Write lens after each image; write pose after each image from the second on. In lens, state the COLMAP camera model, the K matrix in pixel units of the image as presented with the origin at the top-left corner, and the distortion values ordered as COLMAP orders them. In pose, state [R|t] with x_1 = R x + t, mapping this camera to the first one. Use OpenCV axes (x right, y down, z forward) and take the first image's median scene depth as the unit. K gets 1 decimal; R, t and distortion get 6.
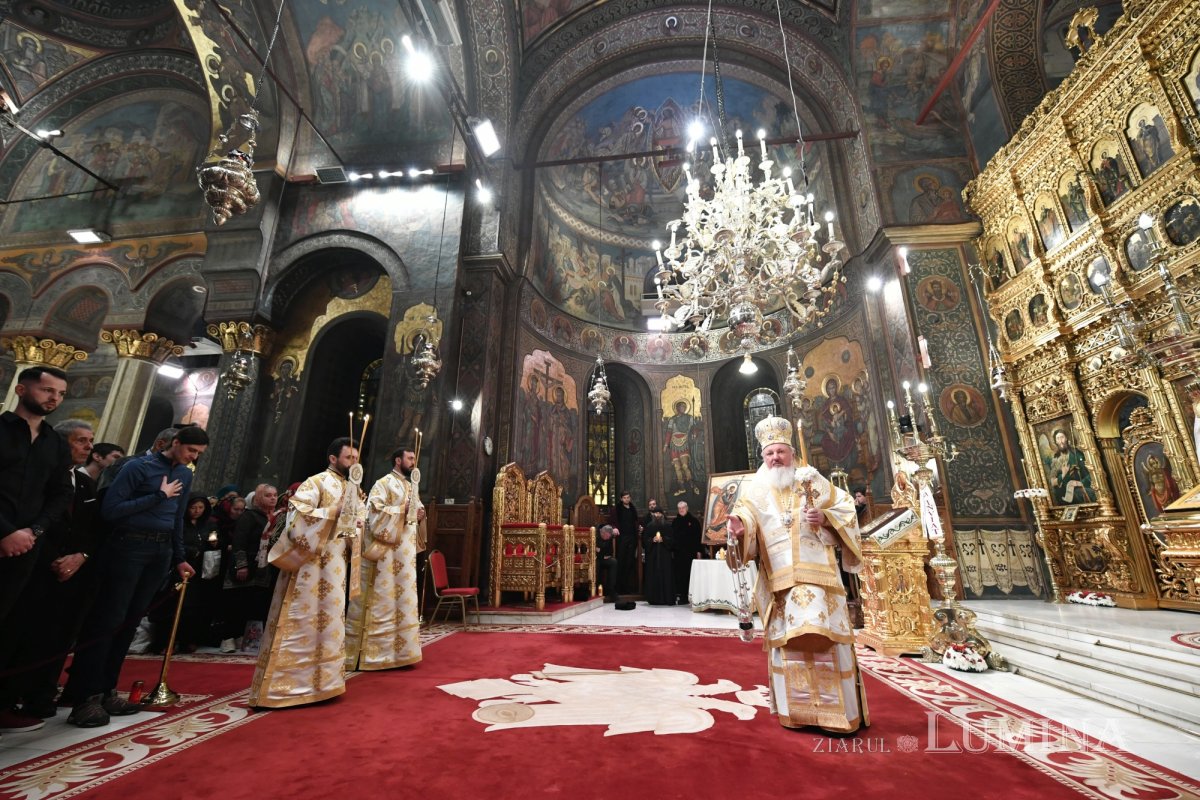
lens RADIAL K [[473.9, 0, 599.3], [0, 473.9, 402.5], [0, 0, 1]] dist [-0.007902, 0.000103]
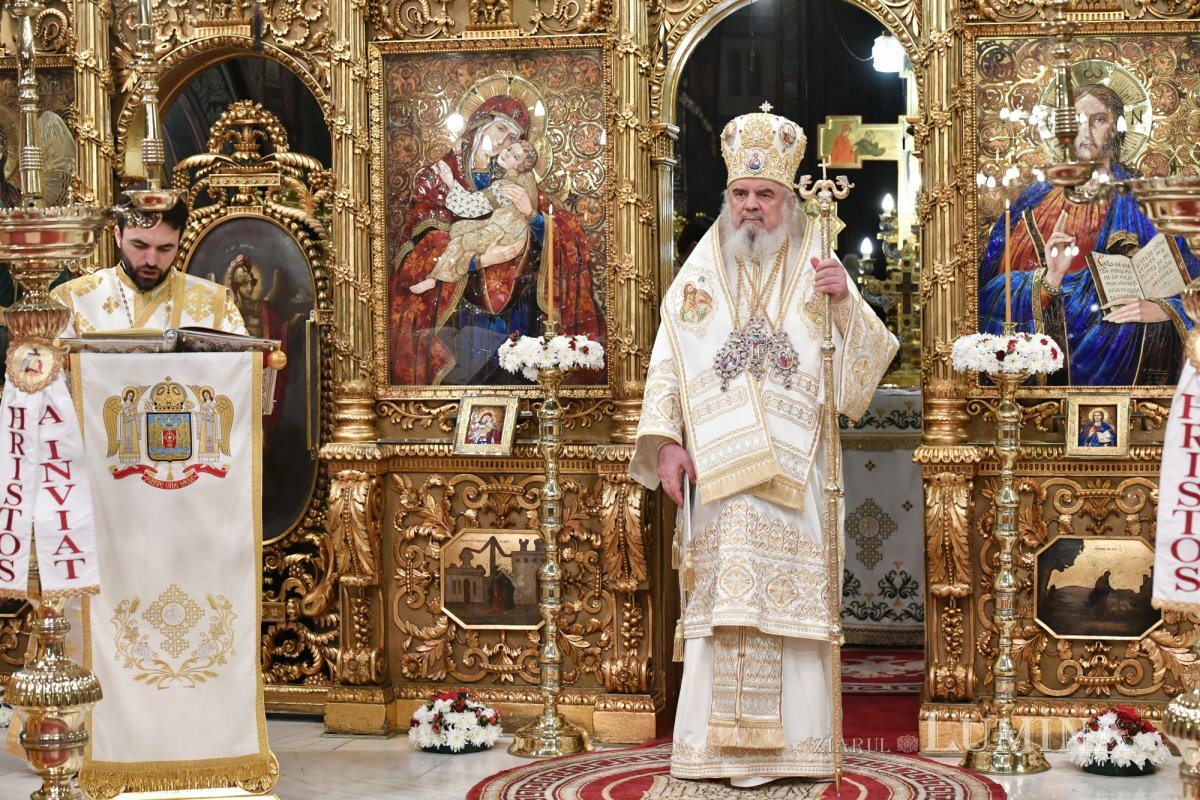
lens RADIAL K [[2416.7, 0, 635.0], [0, 2416.7, 457.2], [0, 0, 1]] dist [-0.089353, 0.000000]
pose [[0.120162, -0.054495, 0.991257, -0.246601], [-0.279088, 0.956370, 0.086409, 0.016162], [-0.952718, -0.287032, 0.099711, 0.319127]]
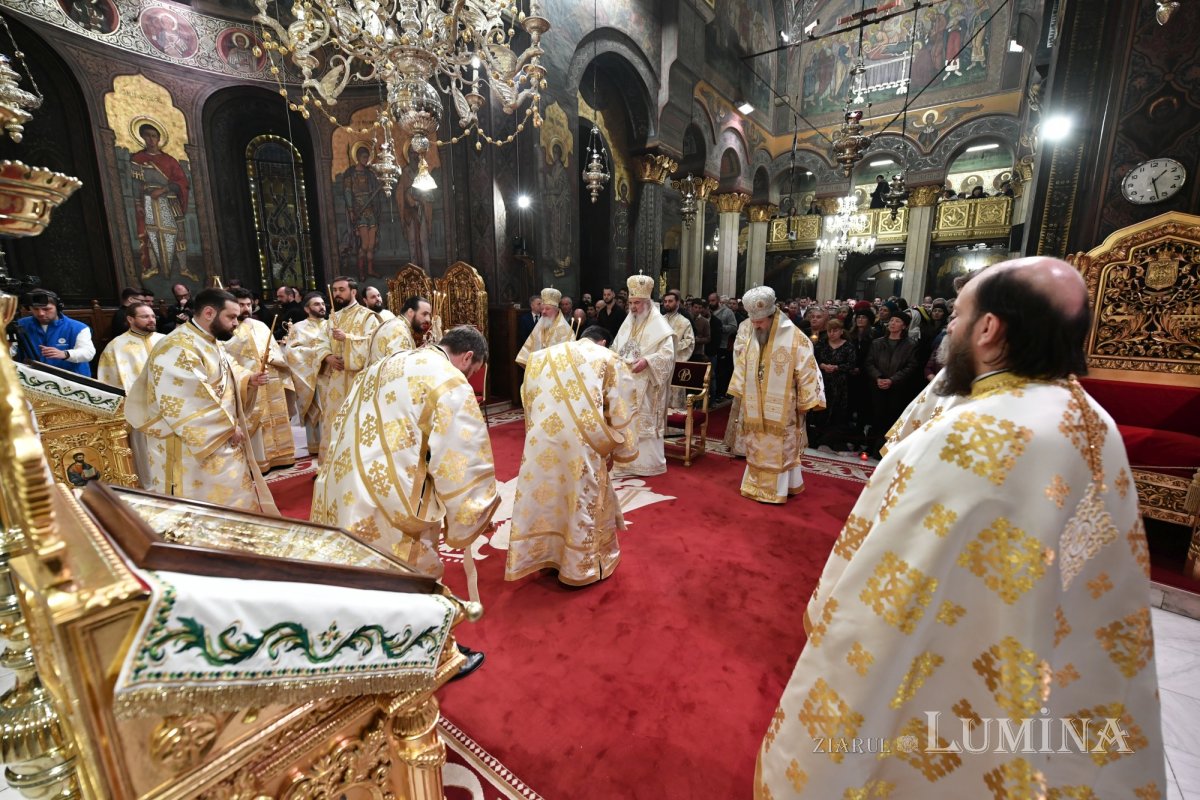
lens RADIAL K [[488.5, 0, 602.3], [0, 488.5, 401.7], [0, 0, 1]] dist [-0.008671, -0.000199]
pose [[-0.508255, 0.170728, -0.844114, 0.396494], [0.245103, 0.968295, 0.048264, 0.130023], [0.825591, -0.182364, -0.533987, 0.714735]]
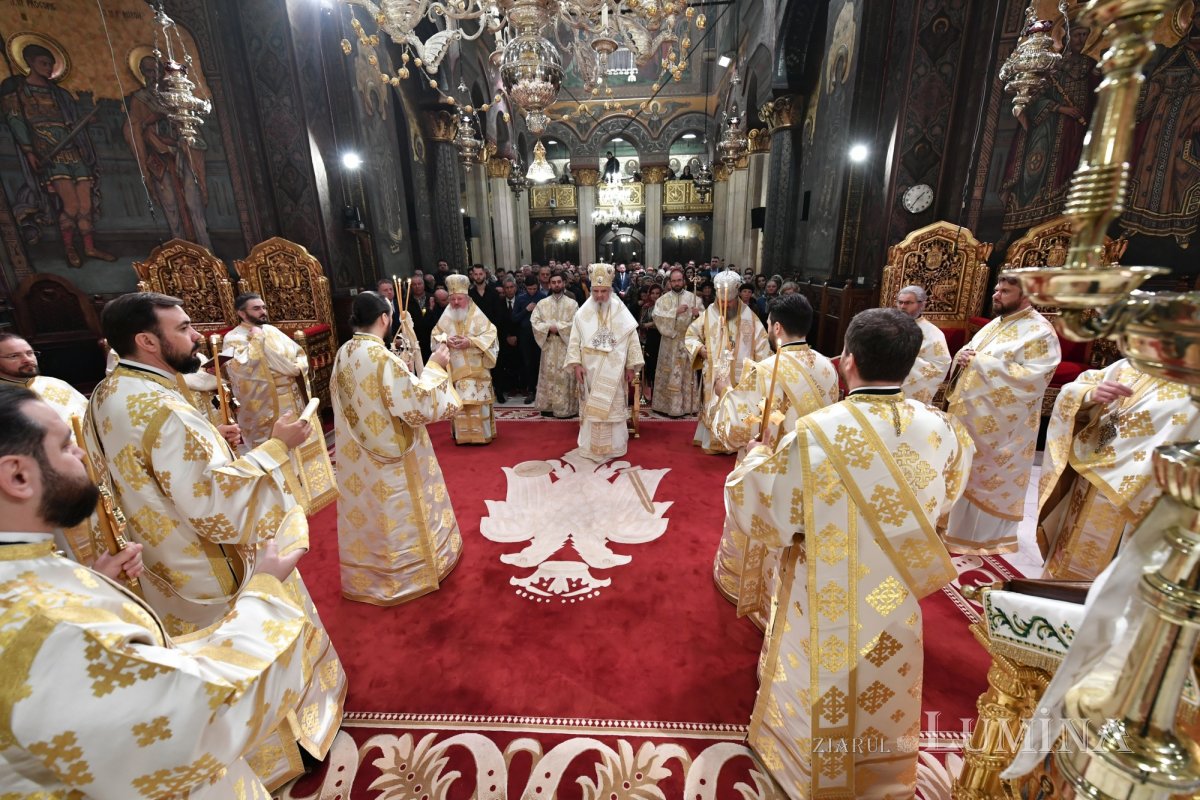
lens RADIAL K [[473.9, 0, 600.3], [0, 473.9, 401.0], [0, 0, 1]] dist [-0.007902, 0.000103]
pose [[0.053471, 0.289483, -0.955688, 0.439880], [0.307103, 0.905906, 0.291586, 0.015458], [0.950173, -0.309086, -0.040462, 0.456825]]
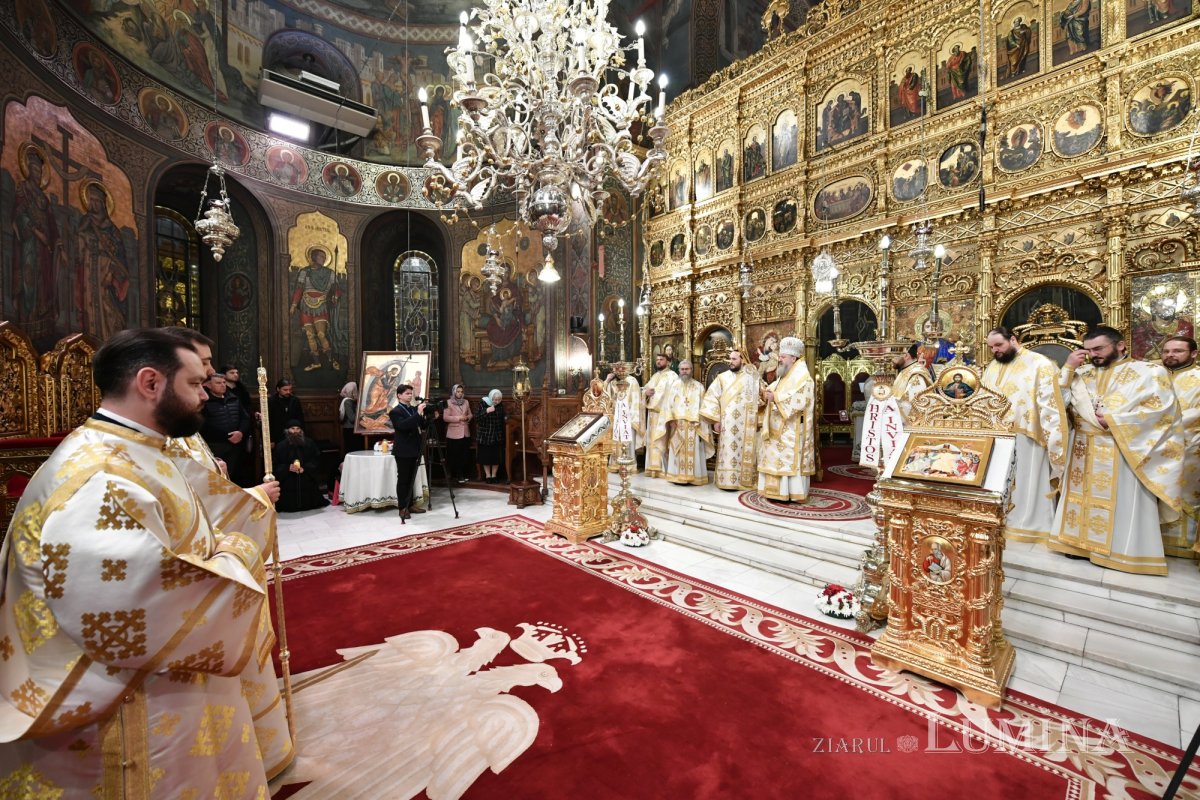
lens RADIAL K [[473.9, 0, 595.5], [0, 473.9, 397.7], [0, 0, 1]] dist [-0.007902, 0.000103]
pose [[0.685778, -0.021156, 0.727503, -0.100083], [-0.196632, 0.957021, 0.213184, -0.028650], [-0.700746, -0.289248, 0.652143, 0.162759]]
